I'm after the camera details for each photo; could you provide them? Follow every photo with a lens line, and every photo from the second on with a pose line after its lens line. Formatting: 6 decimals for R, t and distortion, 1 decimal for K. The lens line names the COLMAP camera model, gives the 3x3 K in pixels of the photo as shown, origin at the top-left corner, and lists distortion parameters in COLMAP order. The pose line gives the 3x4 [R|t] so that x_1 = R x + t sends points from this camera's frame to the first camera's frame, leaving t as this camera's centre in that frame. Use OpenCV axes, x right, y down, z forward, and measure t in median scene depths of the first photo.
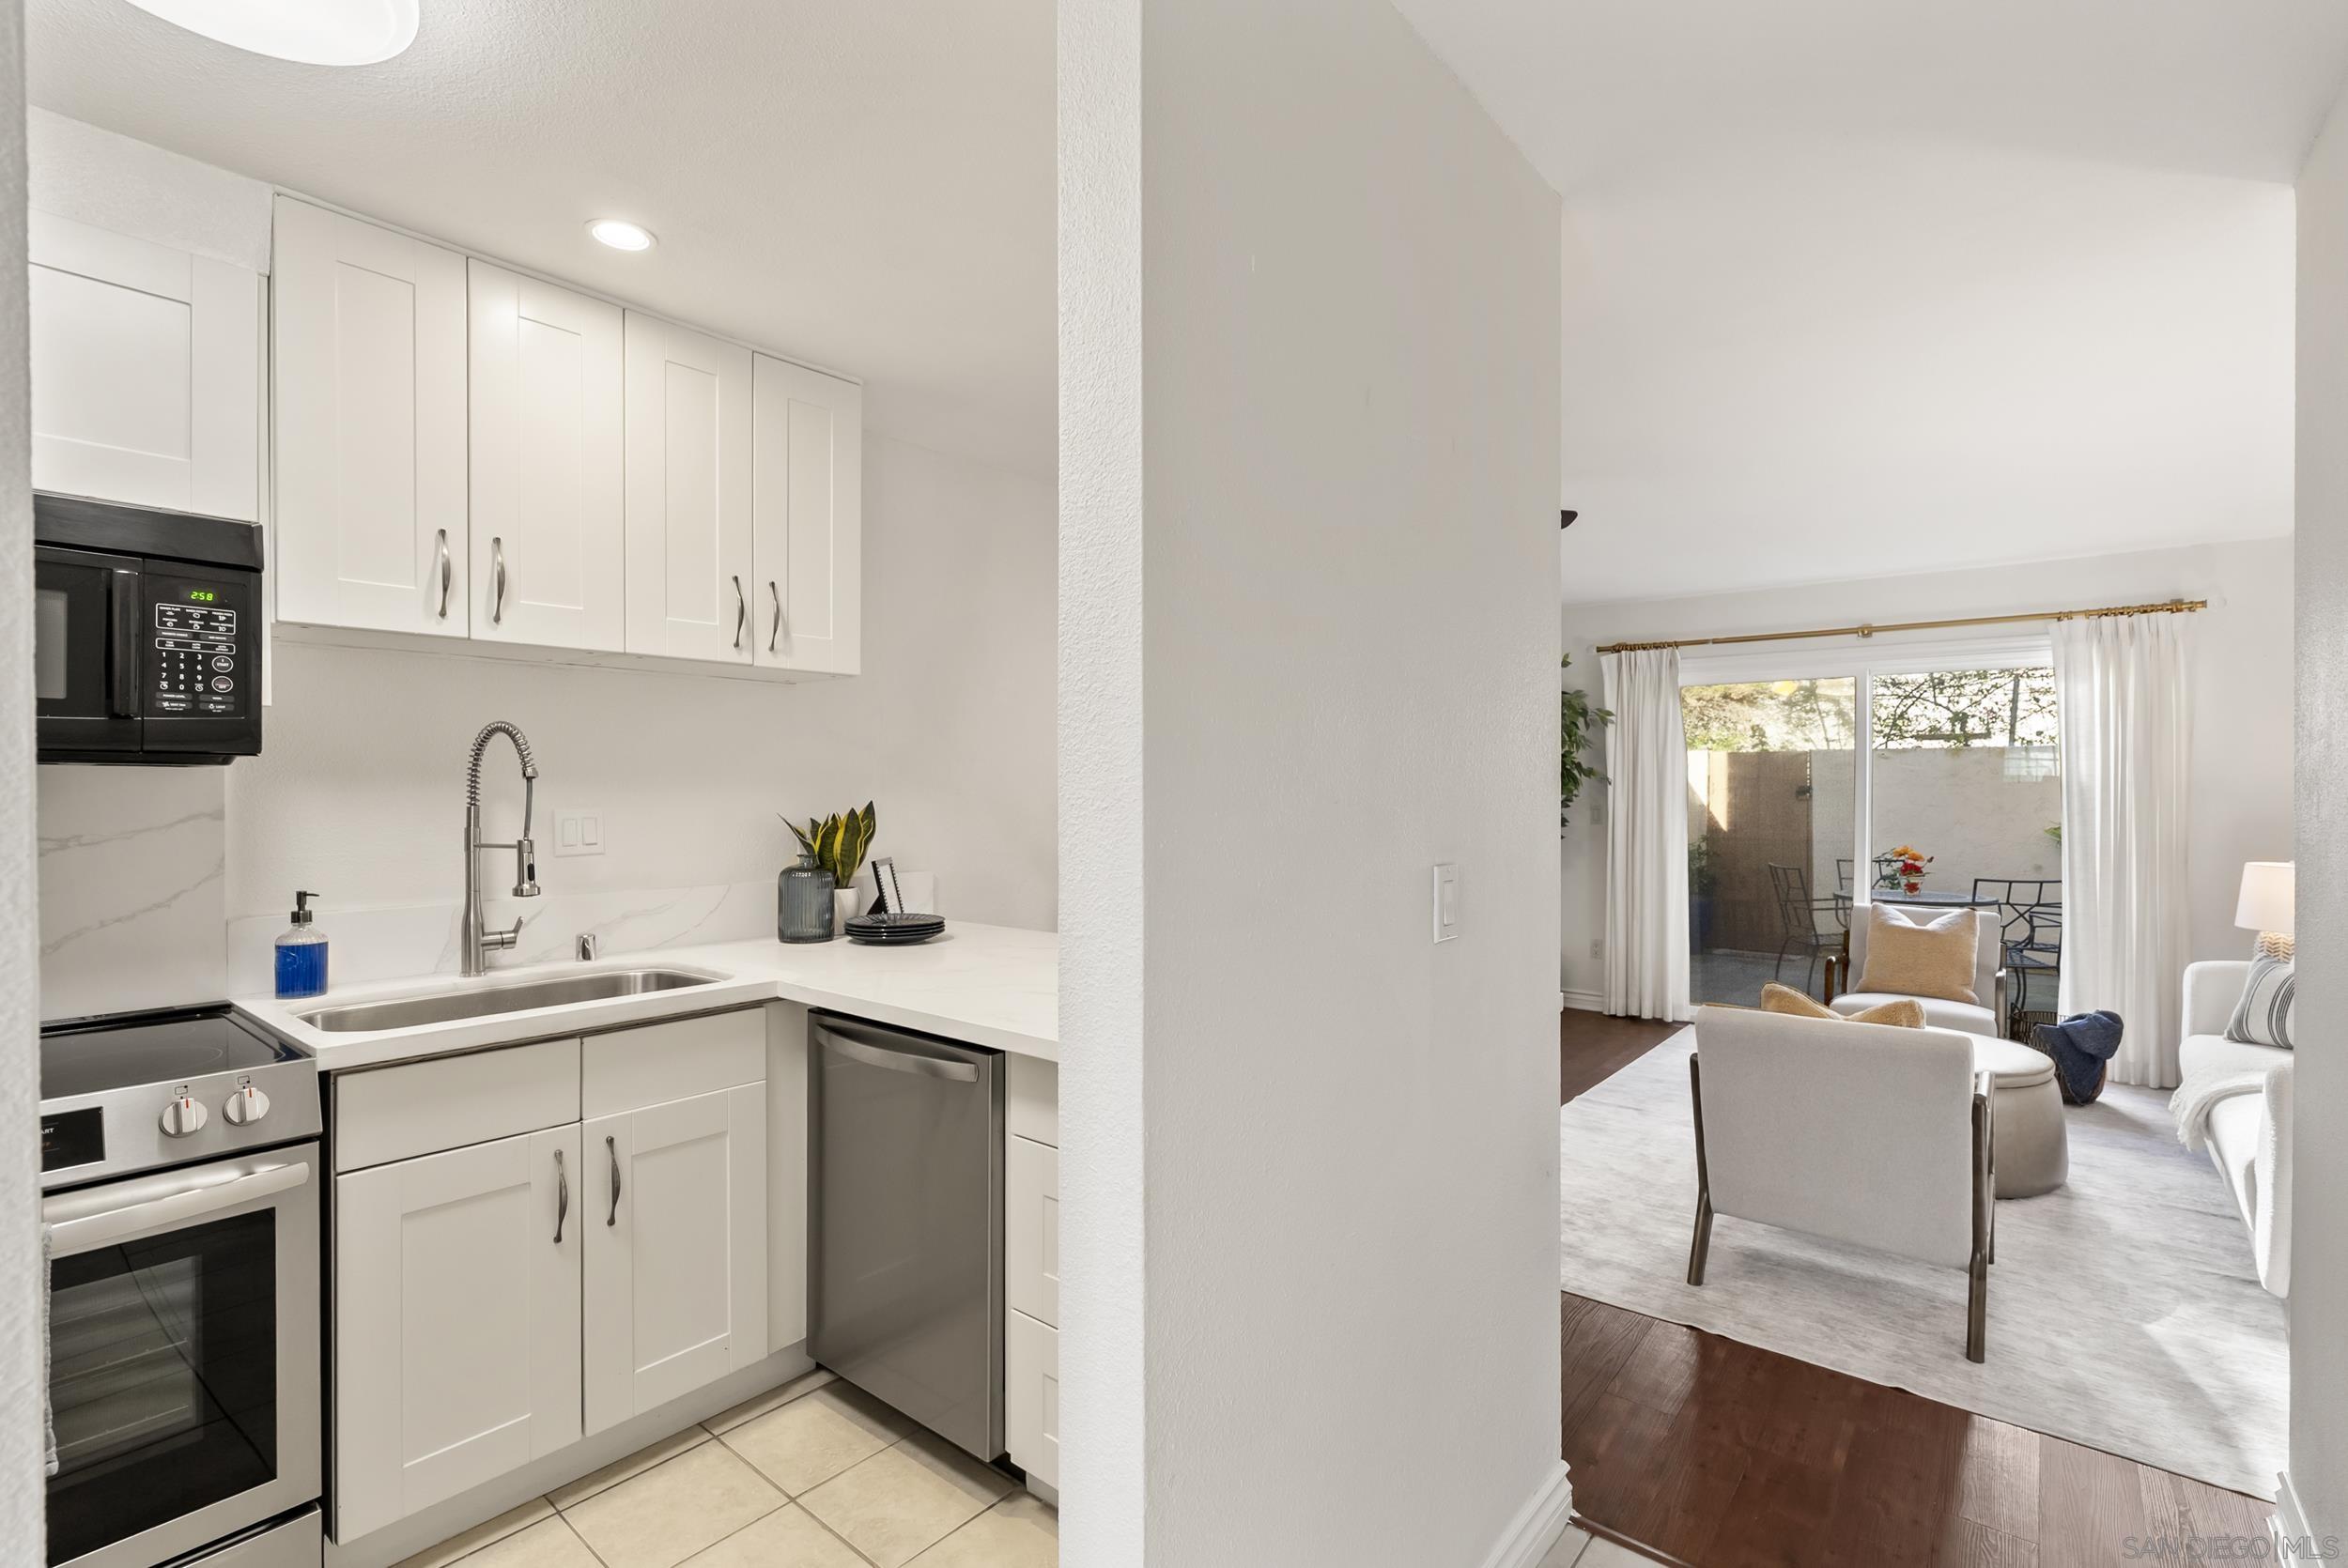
lens RADIAL K [[1064.6, 0, 1177.7], [0, 1064.6, 793.0], [0, 0, 1]] dist [-0.012391, 0.004621]
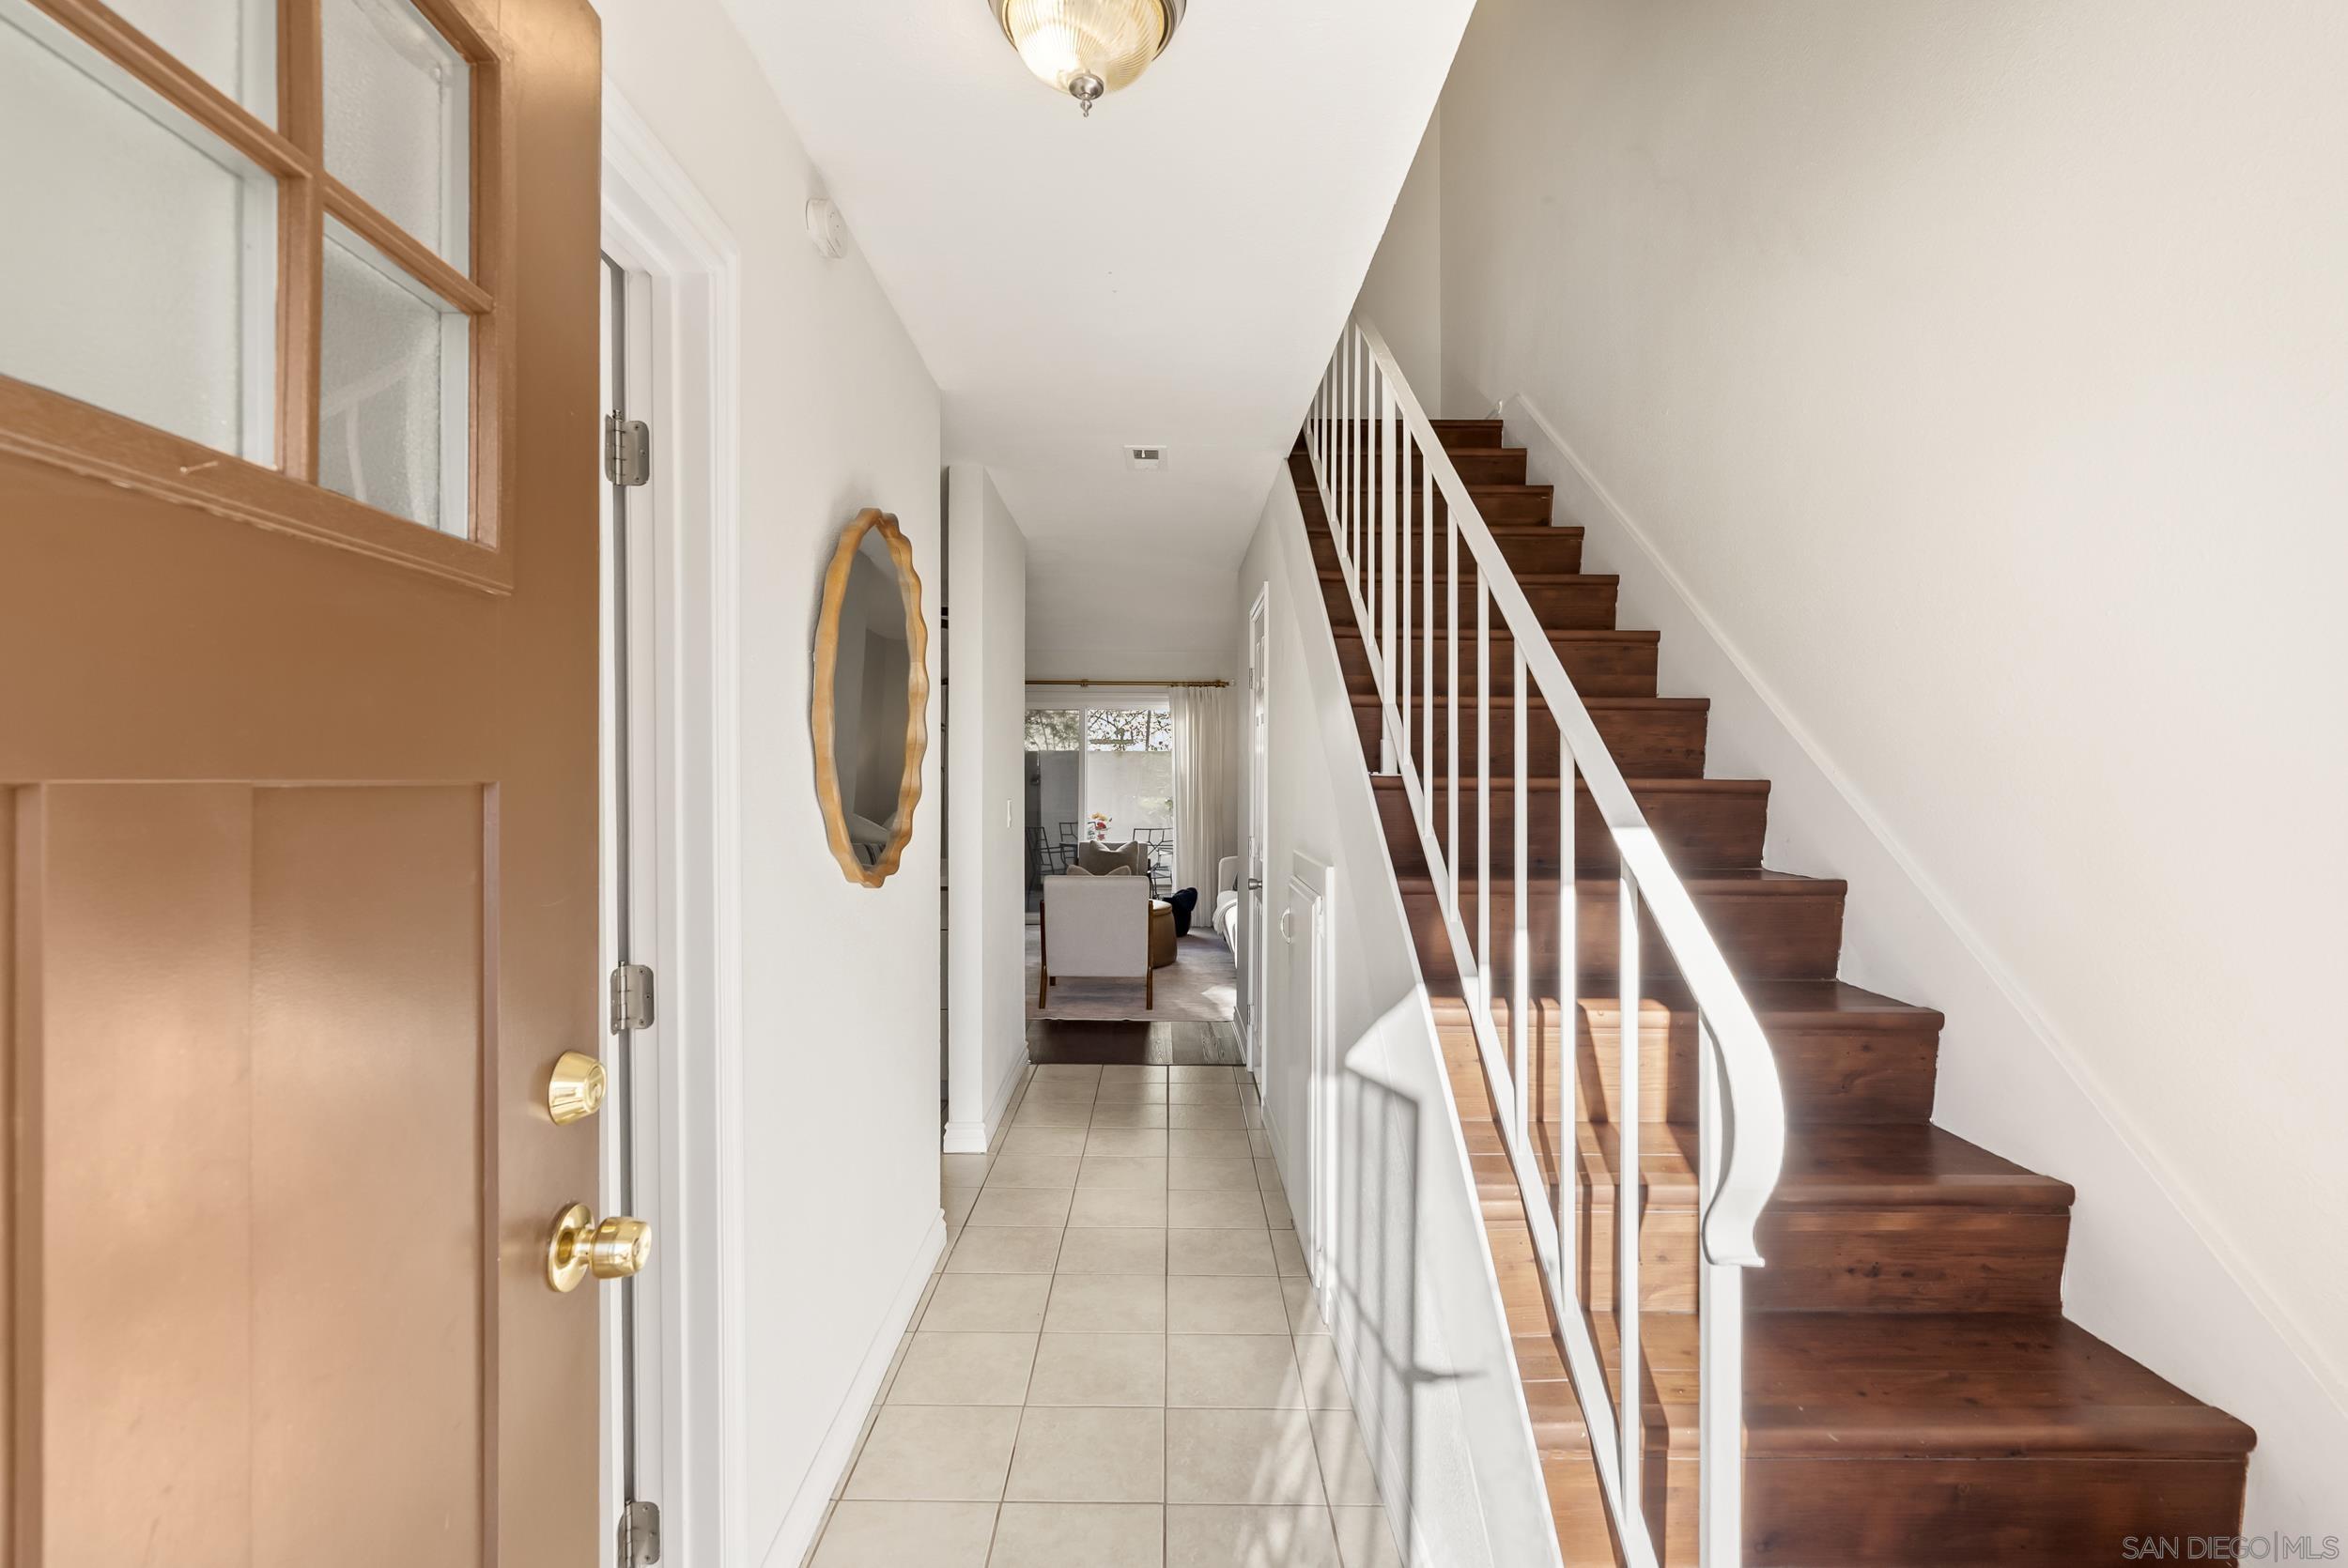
lens RADIAL K [[1064.6, 0, 1171.8], [0, 1064.6, 781.7], [0, 0, 1]] dist [-0.012391, 0.004621]
pose [[0.764990, 0.000124, 0.644043, -0.702331], [0.001183, 0.999998, -0.001597, 0.017541], [-0.644042, 0.001983, 0.764988, -0.813402]]
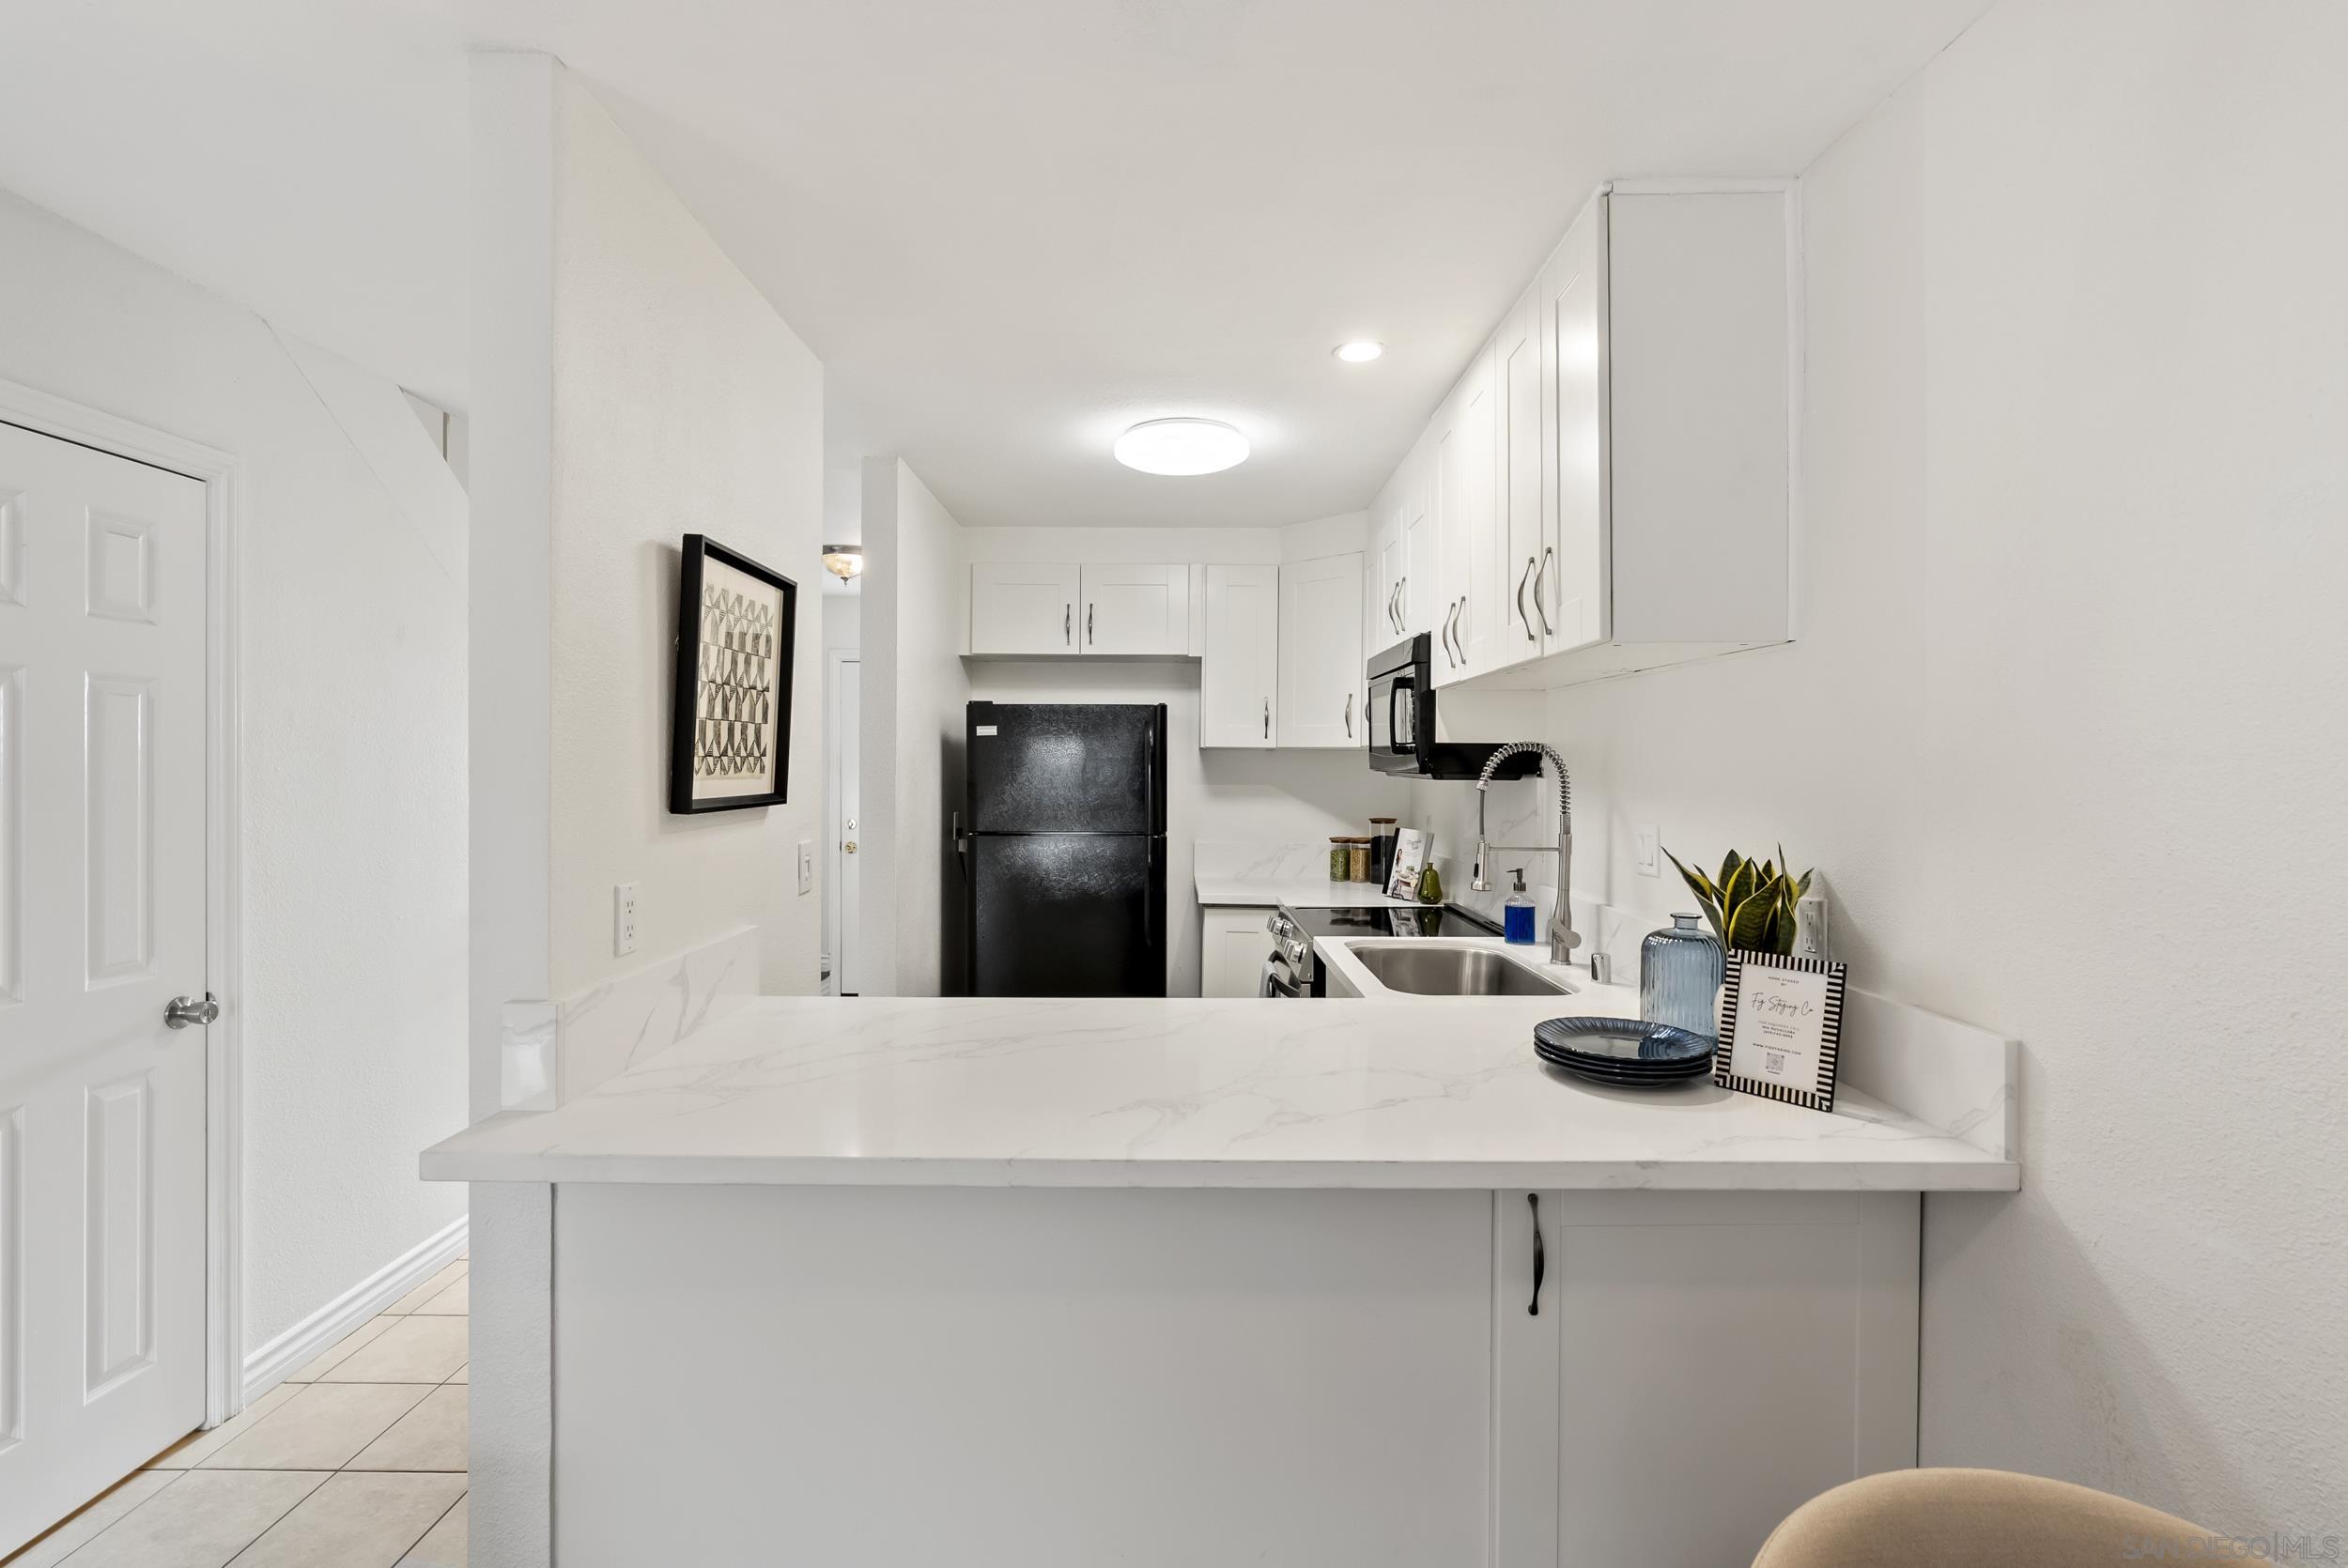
lens RADIAL K [[1064.6, 0, 1167.0], [0, 1064.6, 775.3], [0, 0, 1]] dist [-0.012391, 0.004621]
pose [[-0.775322, 0.002651, -0.631561, 0.322228], [-0.007300, 0.999887, 0.013158, -0.034785], [0.631524, 0.014812, -0.775215, 1.355332]]
